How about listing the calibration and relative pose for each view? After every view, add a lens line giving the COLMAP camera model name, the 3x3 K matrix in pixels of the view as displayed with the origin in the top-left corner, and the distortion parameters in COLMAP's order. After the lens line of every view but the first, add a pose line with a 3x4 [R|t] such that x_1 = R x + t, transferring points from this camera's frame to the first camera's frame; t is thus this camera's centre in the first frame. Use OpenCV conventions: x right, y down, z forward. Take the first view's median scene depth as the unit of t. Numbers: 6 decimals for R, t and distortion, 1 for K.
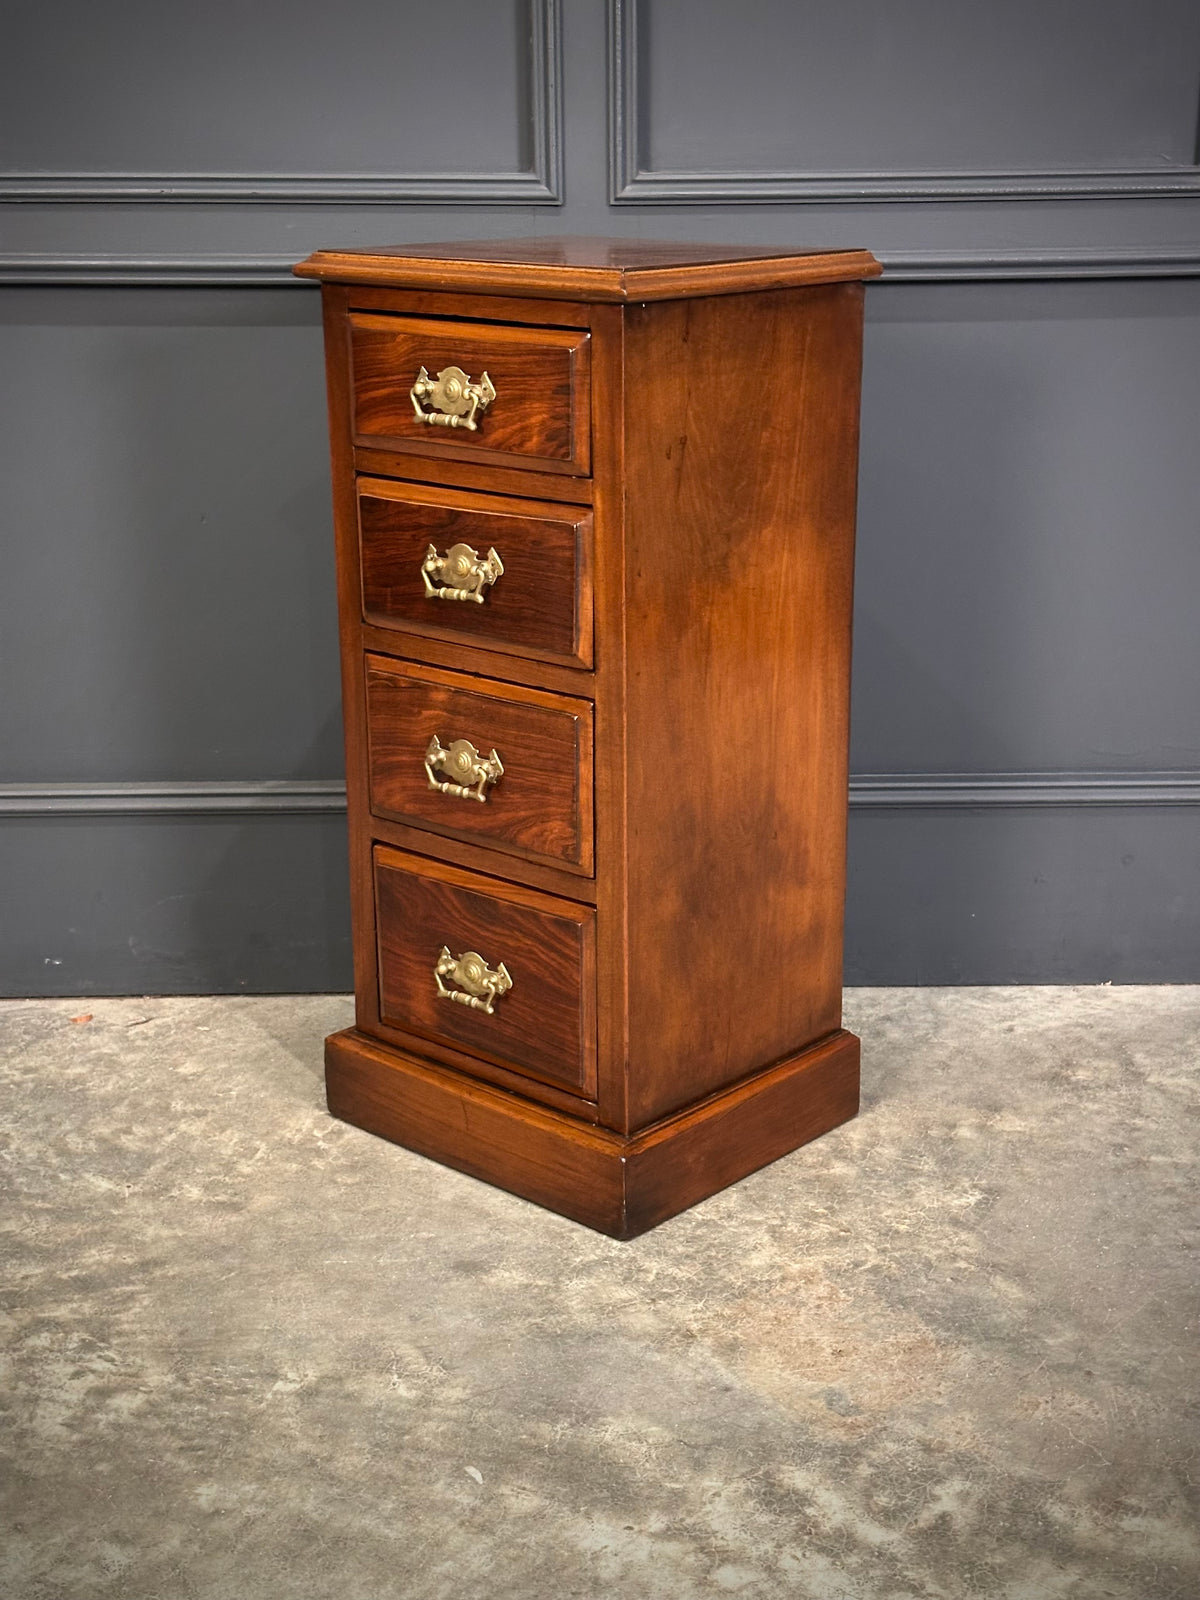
lens RADIAL K [[2240.1, 0, 619.1], [0, 2240.1, 795.3], [0, 0, 1]] dist [0.085283, 0.000000]
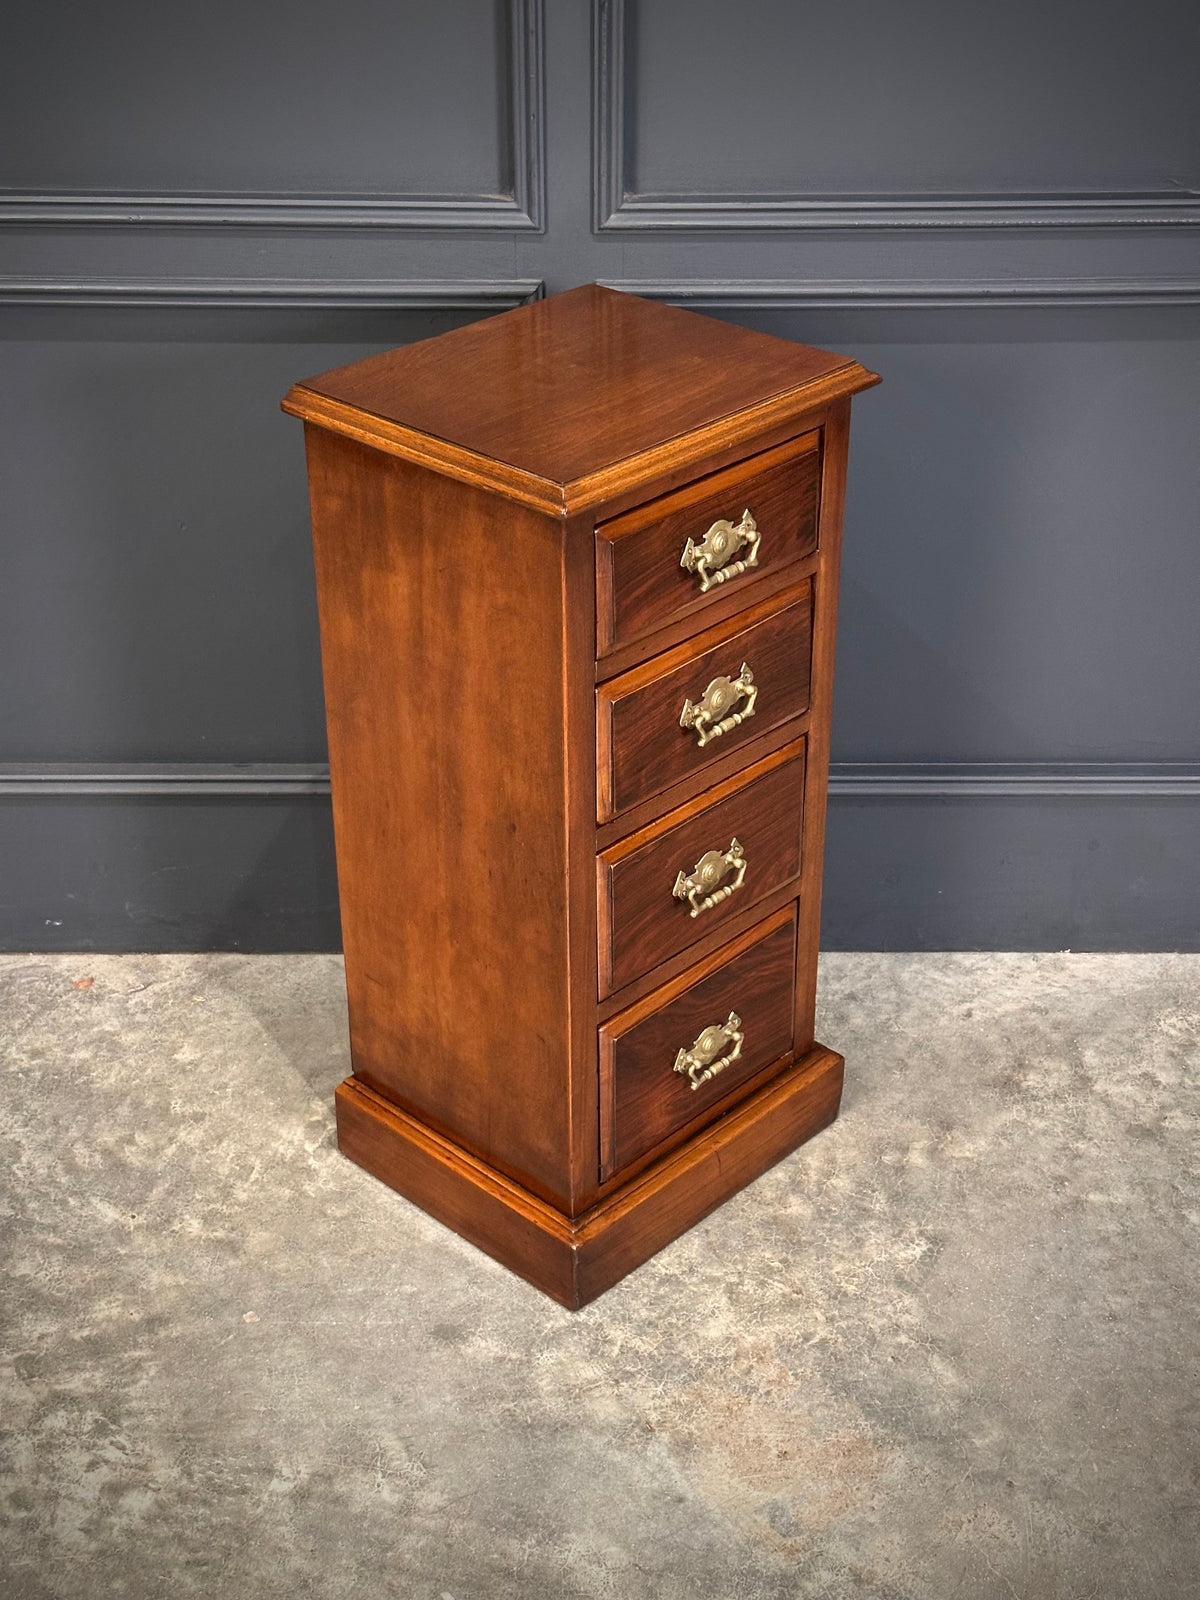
lens RADIAL K [[2240.1, 0, 595.5], [0, 2240.1, 781.8], [0, 0, 1]] dist [0.085283, 0.000000]
pose [[0.999853, 0.014161, -0.009698, 0.010876], [-0.011461, 0.971455, 0.236947, -0.301525], [0.012777, -0.236800, 0.971474, 0.007946]]
